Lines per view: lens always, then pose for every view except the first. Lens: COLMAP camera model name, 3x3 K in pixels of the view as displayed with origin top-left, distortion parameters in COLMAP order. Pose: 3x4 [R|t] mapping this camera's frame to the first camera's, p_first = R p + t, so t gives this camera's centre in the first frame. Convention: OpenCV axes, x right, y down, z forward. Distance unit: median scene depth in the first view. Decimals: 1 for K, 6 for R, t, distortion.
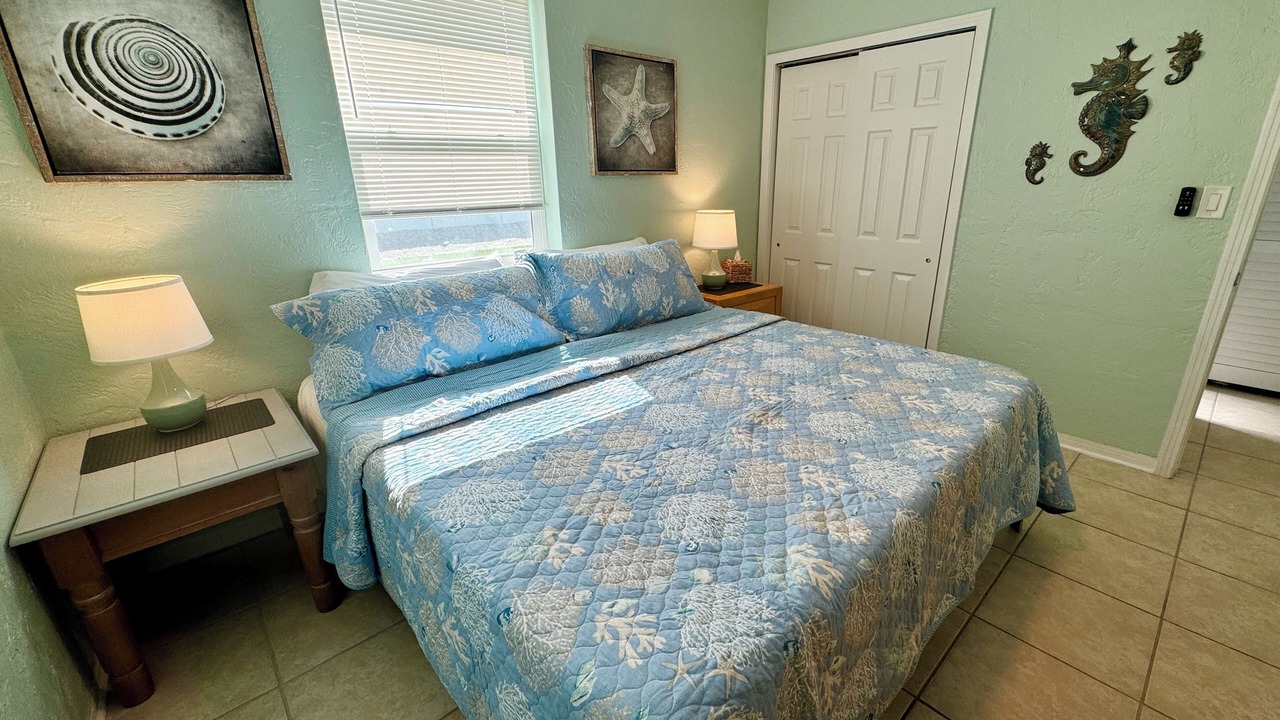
lens RADIAL K [[530.3, 0, 662.5], [0, 530.3, 356.8], [0, 0, 1]] dist [-0.000086, -0.001094]
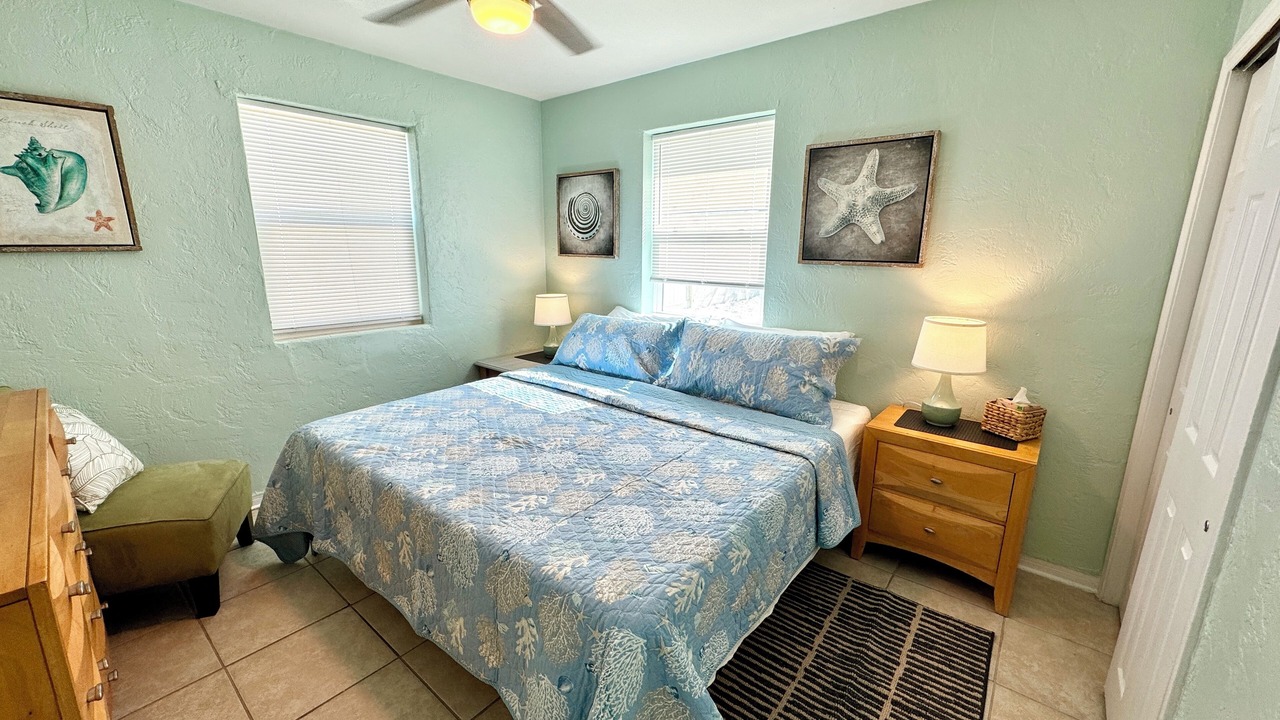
lens RADIAL K [[508.5, 0, 639.5], [0, 508.5, 358.4], [0, 0, 1]] dist [-0.000843, -0.000486]
pose [[0.137602, 0.233072, -0.962675, 1.261845], [-0.327577, 0.927937, 0.177838, -0.371242], [0.934751, 0.290879, 0.204035, 0.847240]]
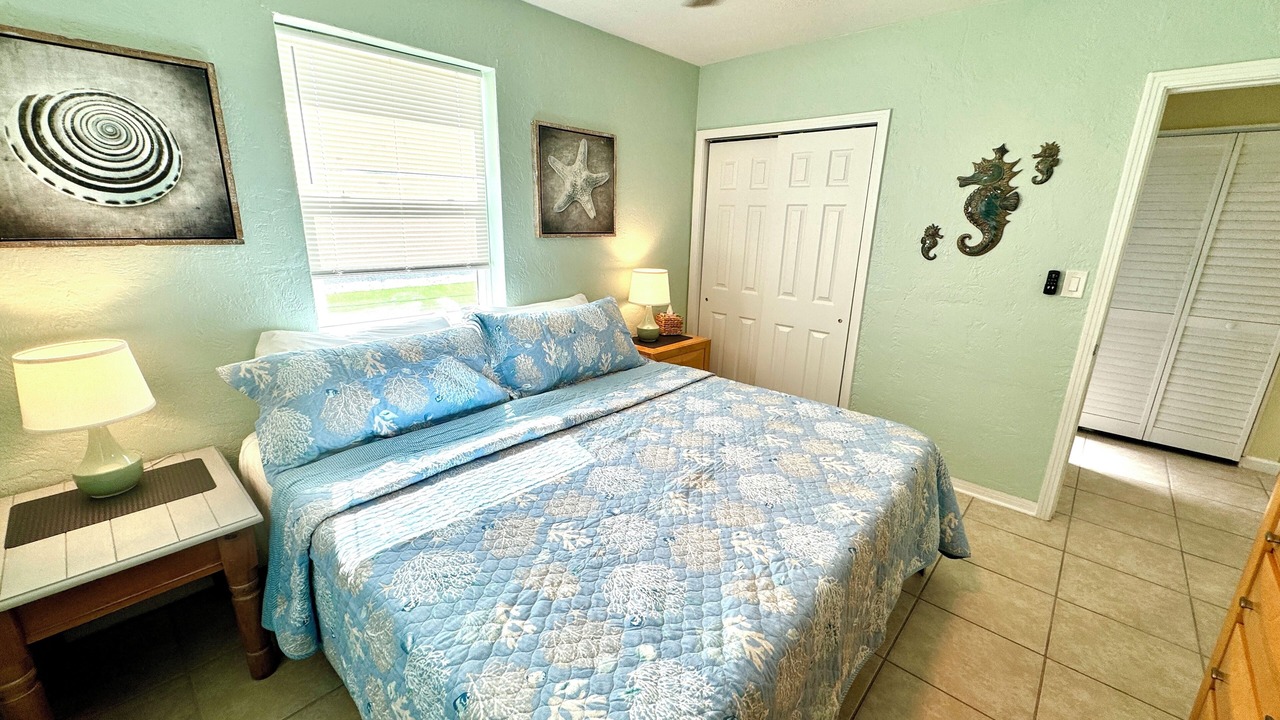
lens RADIAL K [[508.5, 0, 636.7], [0, 508.5, 357.0], [0, 0, 1]] dist [-0.000843, -0.000486]
pose [[0.996366, 0.013276, 0.084133, -0.021897], [-0.008452, 0.998314, -0.057430, -0.067834], [-0.084753, 0.056510, 0.994798, -0.034716]]
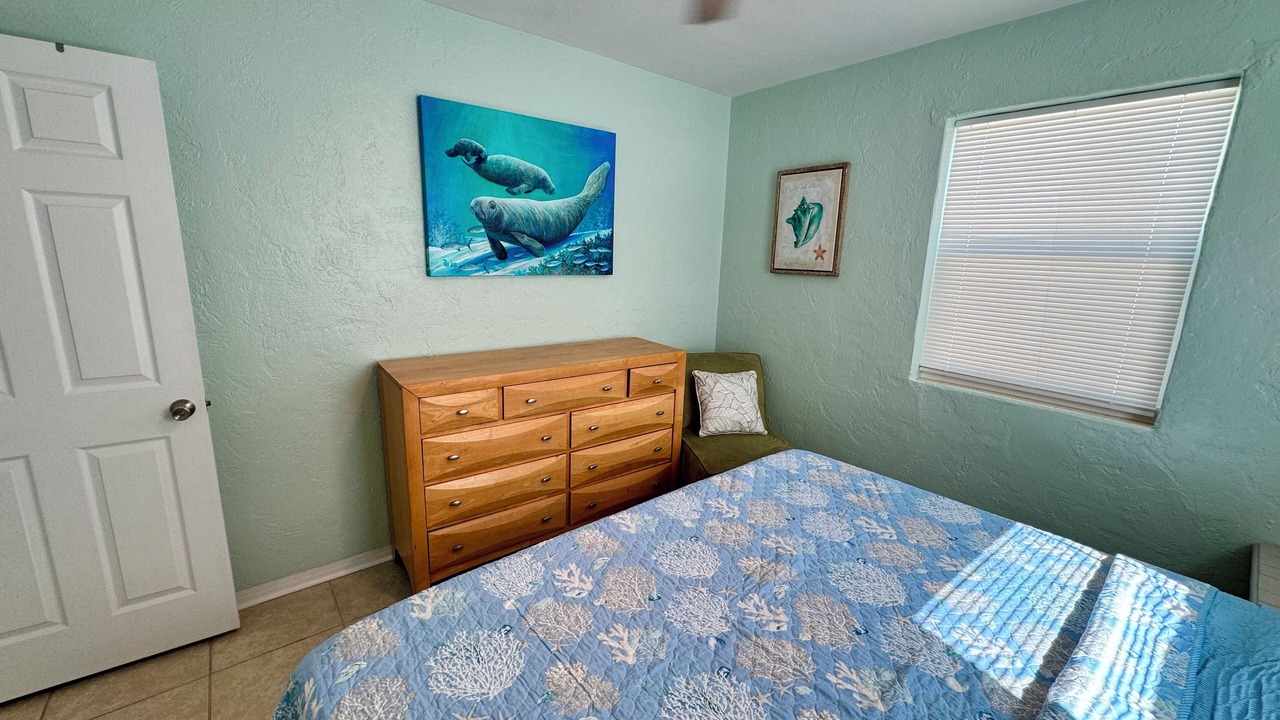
lens RADIAL K [[508.5, 0, 638.2], [0, 508.5, 359.8], [0, 0, 1]] dist [-0.000843, -0.000486]
pose [[-0.997787, -0.032953, 0.057745, 0.323042], [0.001197, 0.859490, 0.511151, -0.566918], [-0.066475, 0.510089, -0.857549, 1.376448]]
